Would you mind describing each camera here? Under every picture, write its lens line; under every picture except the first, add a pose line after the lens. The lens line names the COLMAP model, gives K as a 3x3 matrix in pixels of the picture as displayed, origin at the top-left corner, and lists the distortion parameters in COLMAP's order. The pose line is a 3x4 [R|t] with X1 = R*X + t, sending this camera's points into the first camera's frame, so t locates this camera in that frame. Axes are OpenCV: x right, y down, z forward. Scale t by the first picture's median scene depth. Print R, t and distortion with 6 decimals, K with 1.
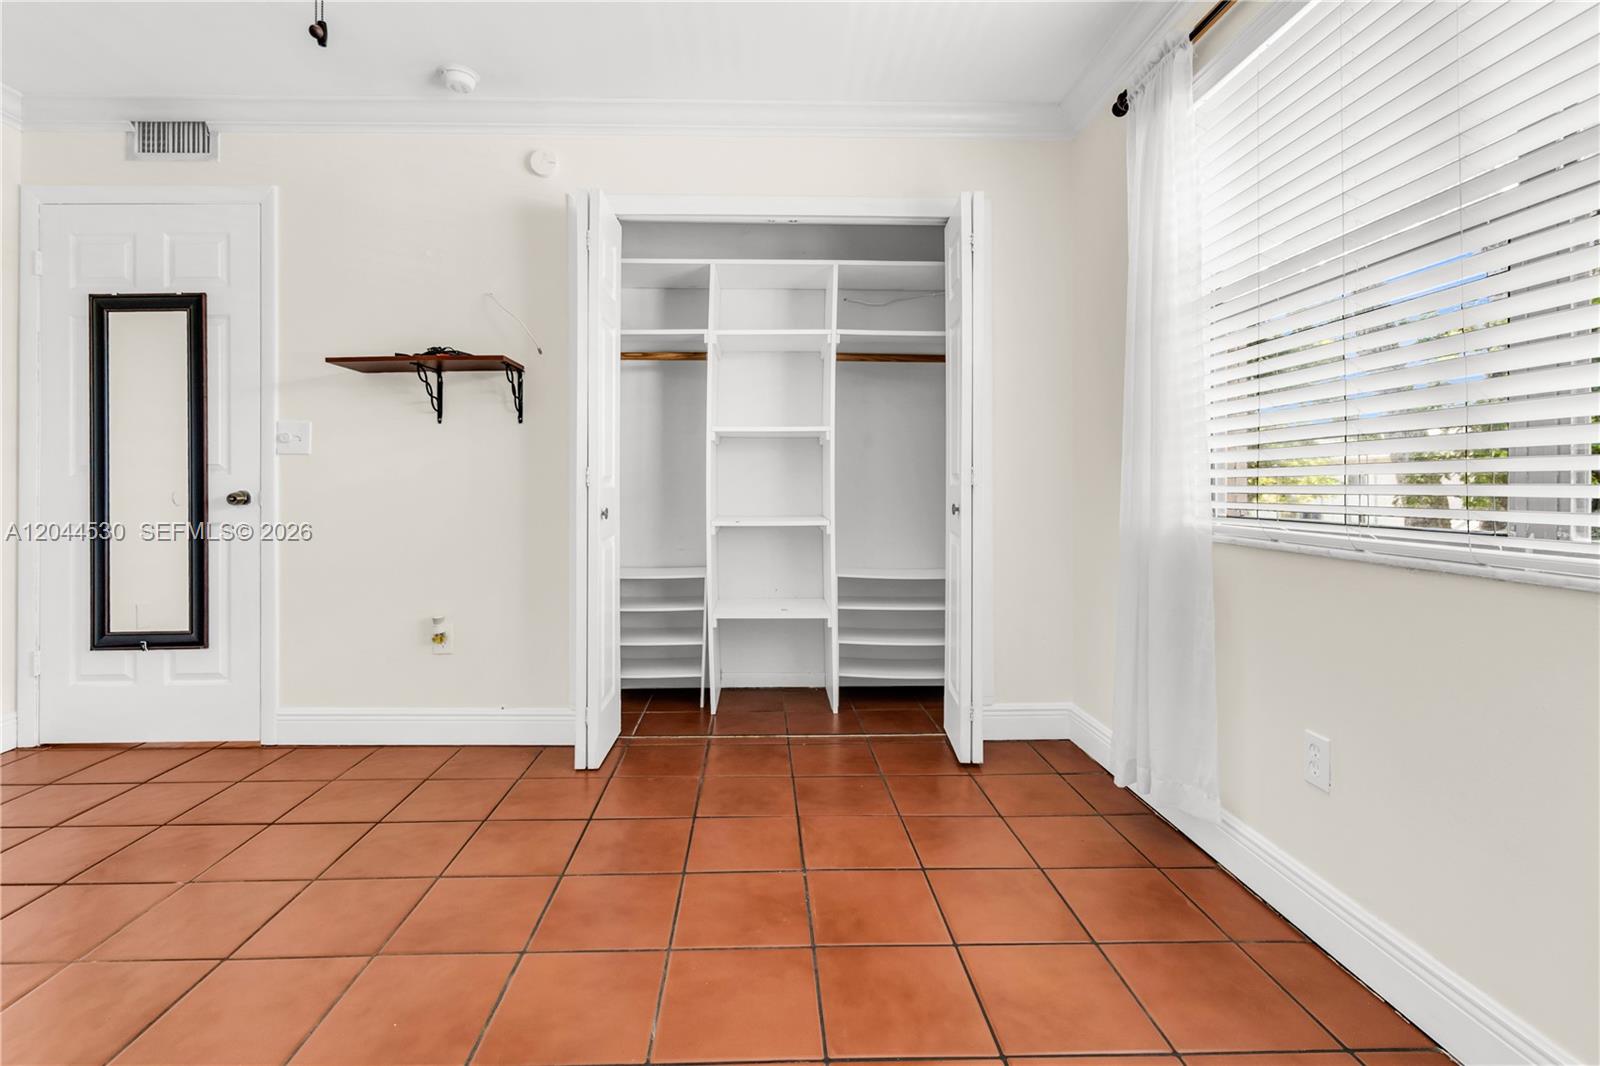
lens RADIAL K [[712.2, 0, 786.5], [0, 712.2, 479.7], [0, 0, 1]] dist [-0.011416, 0.001138]
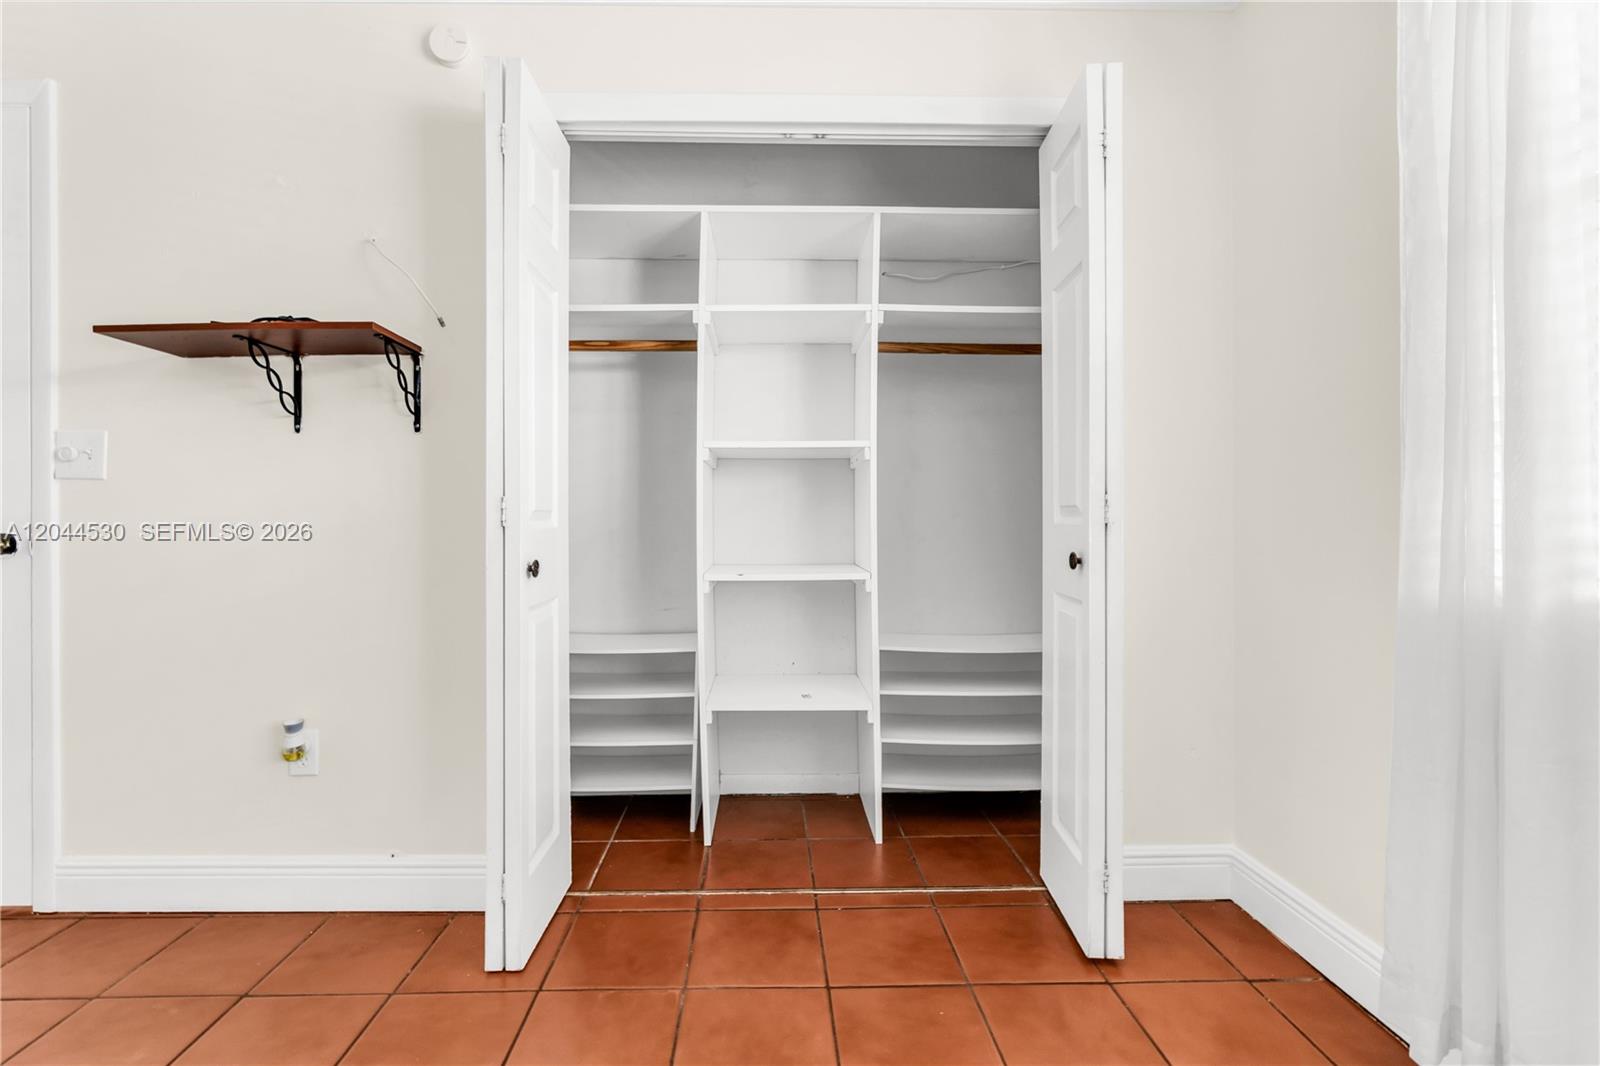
lens RADIAL K [[704.7, 0, 784.6], [0, 704.7, 517.3], [0, 0, 1]] dist [-0.006982, 0.001958]
pose [[0.999928, -0.002295, -0.011814, -0.019021], [0.002344, 0.999989, 0.004162, -0.001236], [0.011804, -0.004190, 0.999922, 0.341478]]
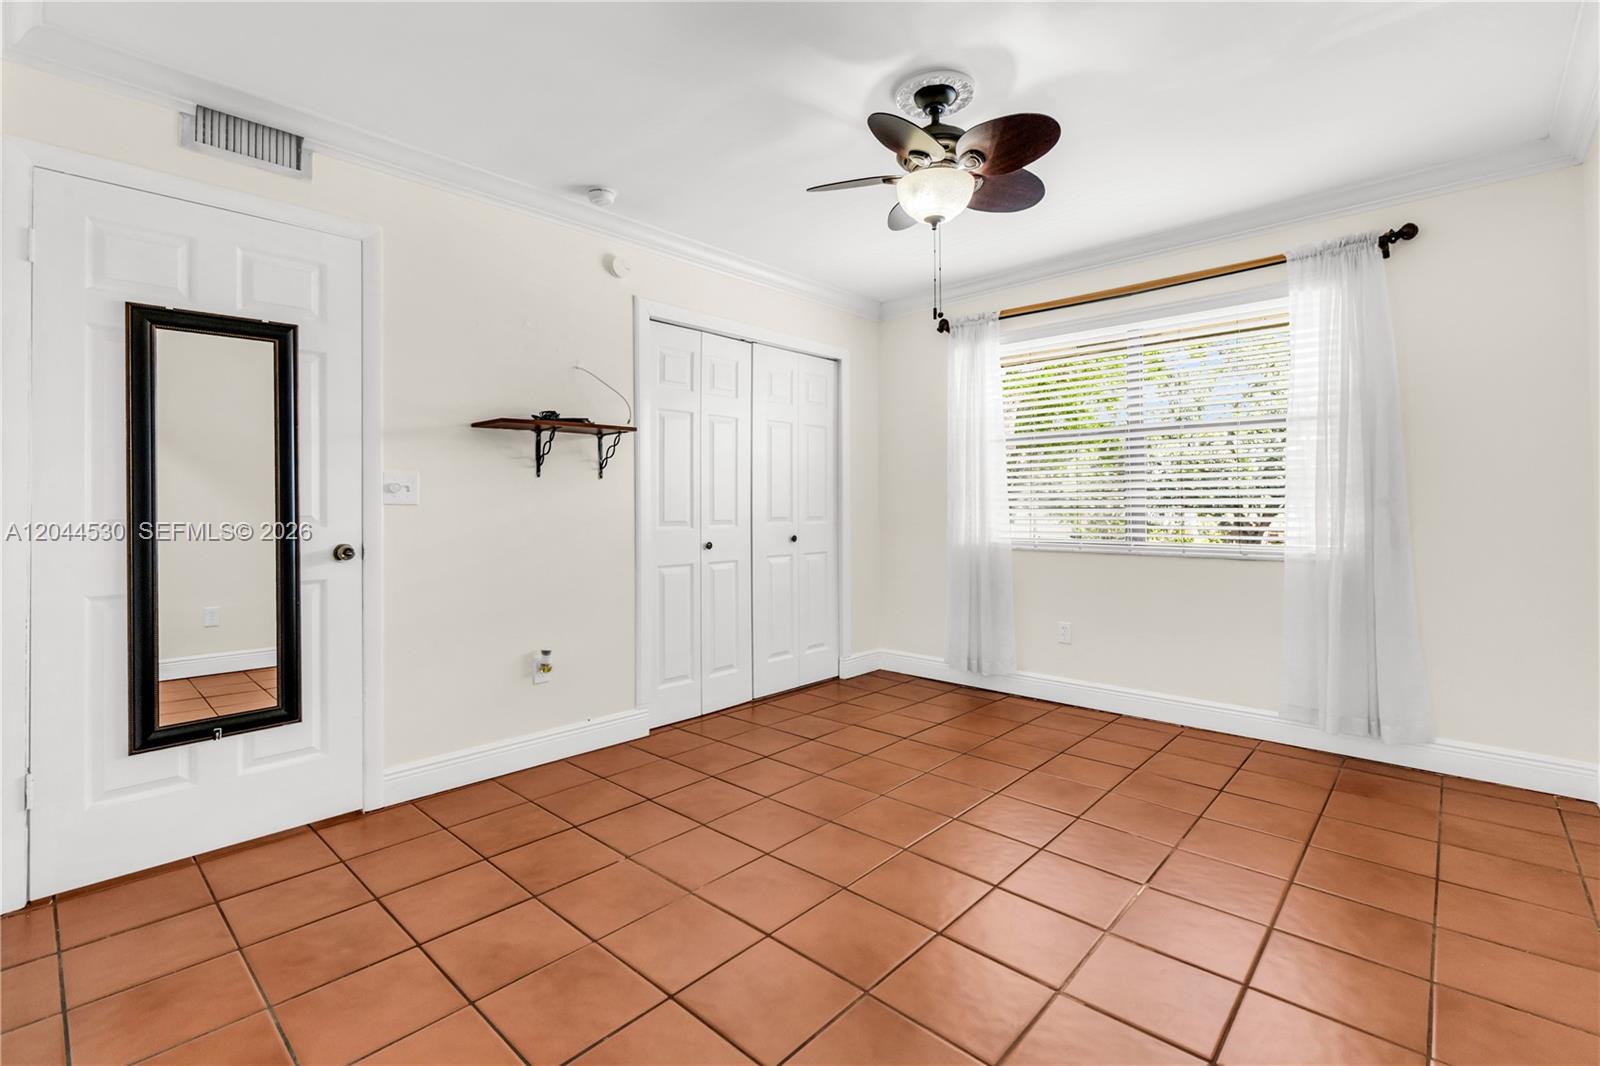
lens RADIAL K [[704.7, 0, 767.5], [0, 704.7, 489.7], [0, 0, 1]] dist [-0.006982, 0.001958]
pose [[0.728731, 0.012311, 0.684689, -0.992791], [-0.001887, 0.999871, -0.015970, -0.042148], [-0.684797, 0.010346, 0.728660, -0.058610]]
